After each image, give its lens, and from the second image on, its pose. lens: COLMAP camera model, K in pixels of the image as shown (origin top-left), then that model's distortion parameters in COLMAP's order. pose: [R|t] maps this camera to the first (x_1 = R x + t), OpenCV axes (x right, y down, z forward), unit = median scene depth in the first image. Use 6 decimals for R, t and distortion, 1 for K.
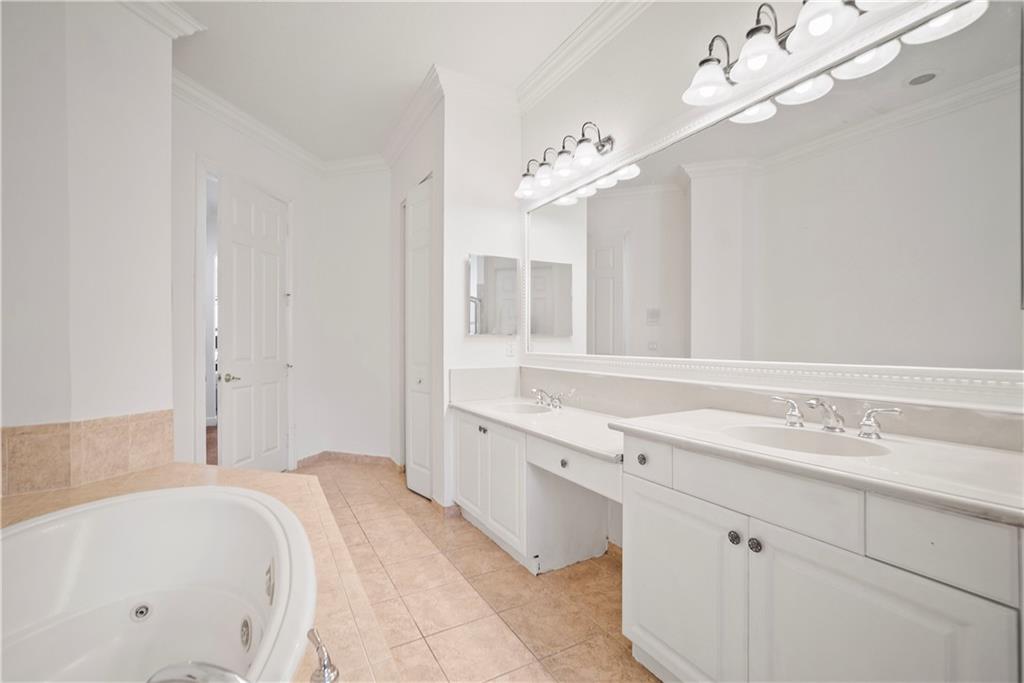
lens RADIAL K [[410.9, 0, 509.1], [0, 410.9, 343.2], [0, 0, 1]] dist [-0.008420, 0.000312]
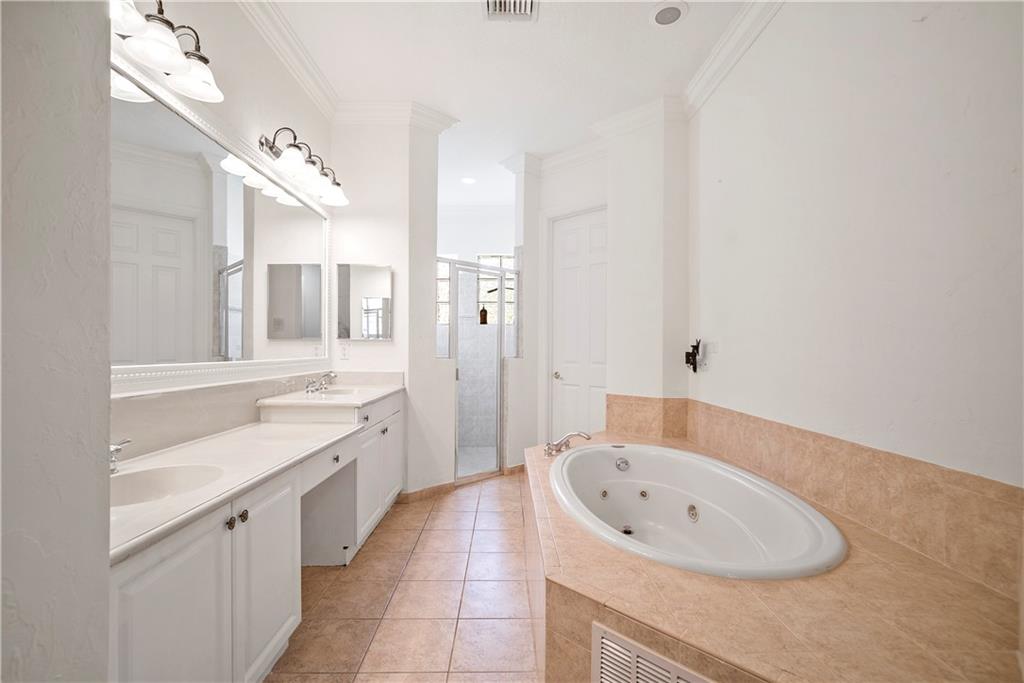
lens RADIAL K [[410.9, 0, 509.1], [0, 410.9, 343.2], [0, 0, 1]] dist [-0.008420, 0.000312]
pose [[-0.856910, 0.008768, 0.515391, -0.756691], [0.001229, 0.999887, -0.014967, 0.008167], [-0.515464, -0.012192, -0.856824, 1.588118]]
